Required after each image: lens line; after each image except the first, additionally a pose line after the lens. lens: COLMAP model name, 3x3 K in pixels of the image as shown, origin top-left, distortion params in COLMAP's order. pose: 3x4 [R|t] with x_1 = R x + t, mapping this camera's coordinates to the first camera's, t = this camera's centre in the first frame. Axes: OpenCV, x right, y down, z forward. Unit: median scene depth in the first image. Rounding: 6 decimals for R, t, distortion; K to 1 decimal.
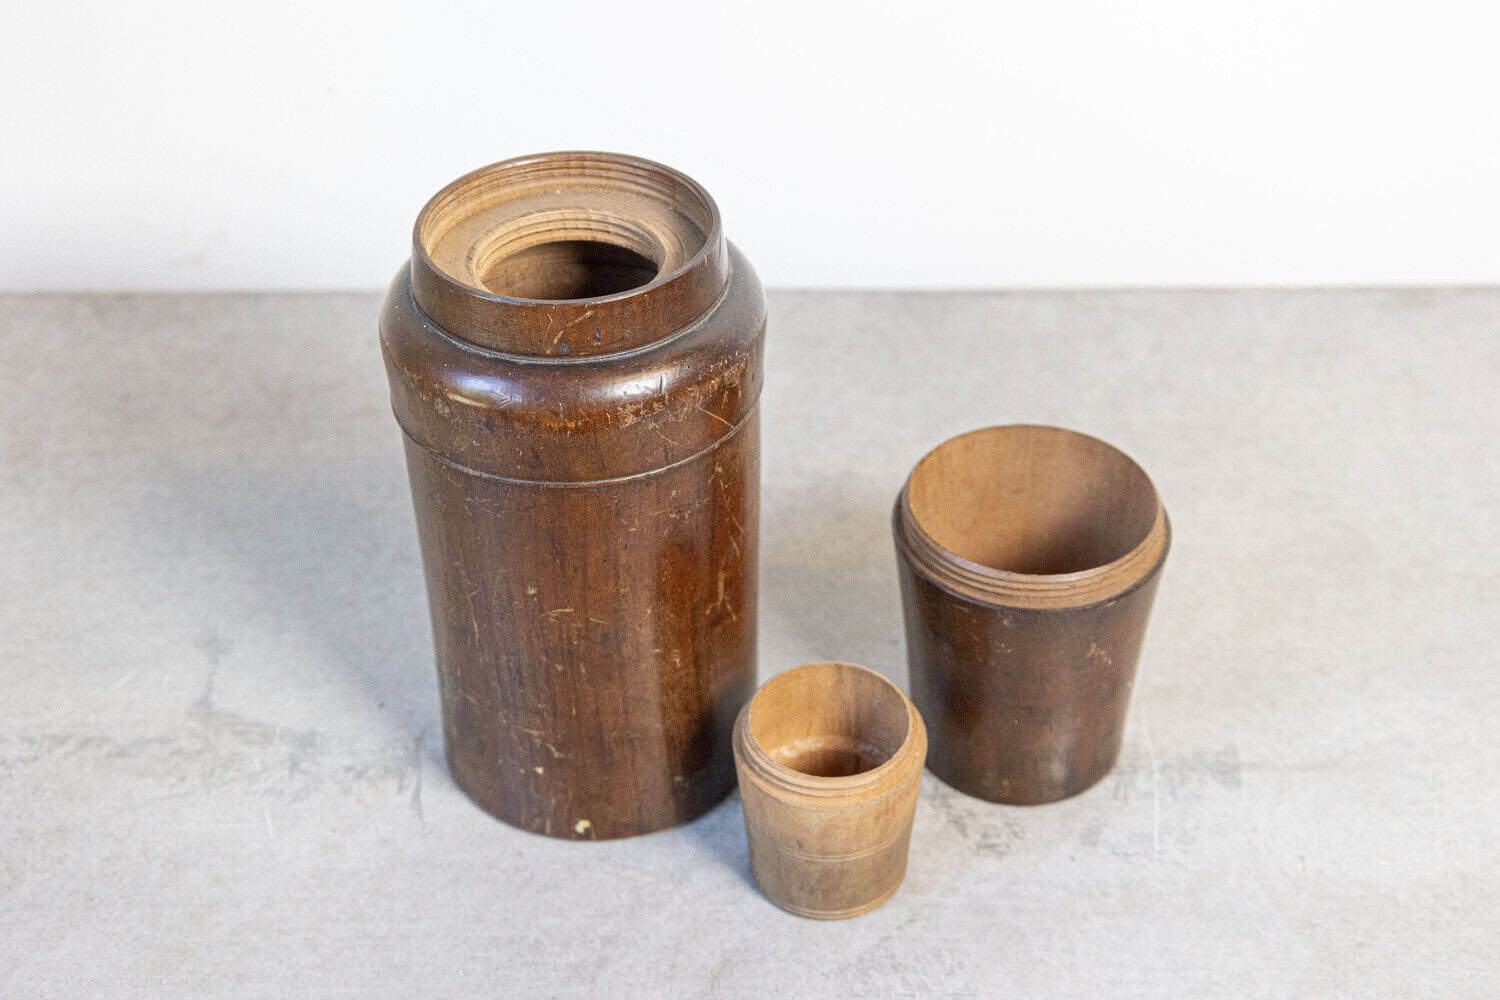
lens RADIAL K [[2459.1, 0, 743.8], [0, 2459.1, 499.6], [0, 0, 1]] dist [0.067404, 0.000000]
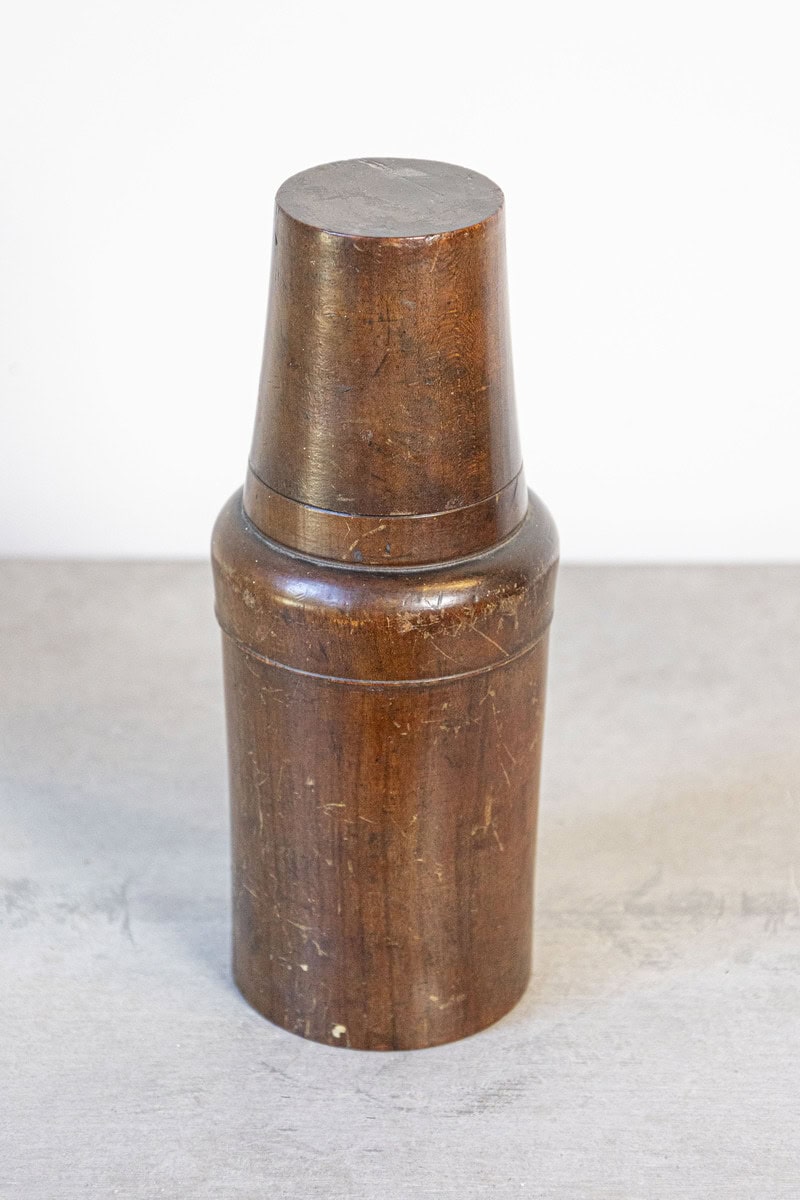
lens RADIAL K [[3349.3, 0, 397.2], [0, 3349.3, 601.7], [0, 0, 1]] dist [0.167574, 0.000000]
pose [[0.978368, 0.122393, -0.166782, 0.188780], [-0.145190, 0.980541, -0.132131, 0.147989], [0.147365, 0.153488, 0.977100, -0.462509]]
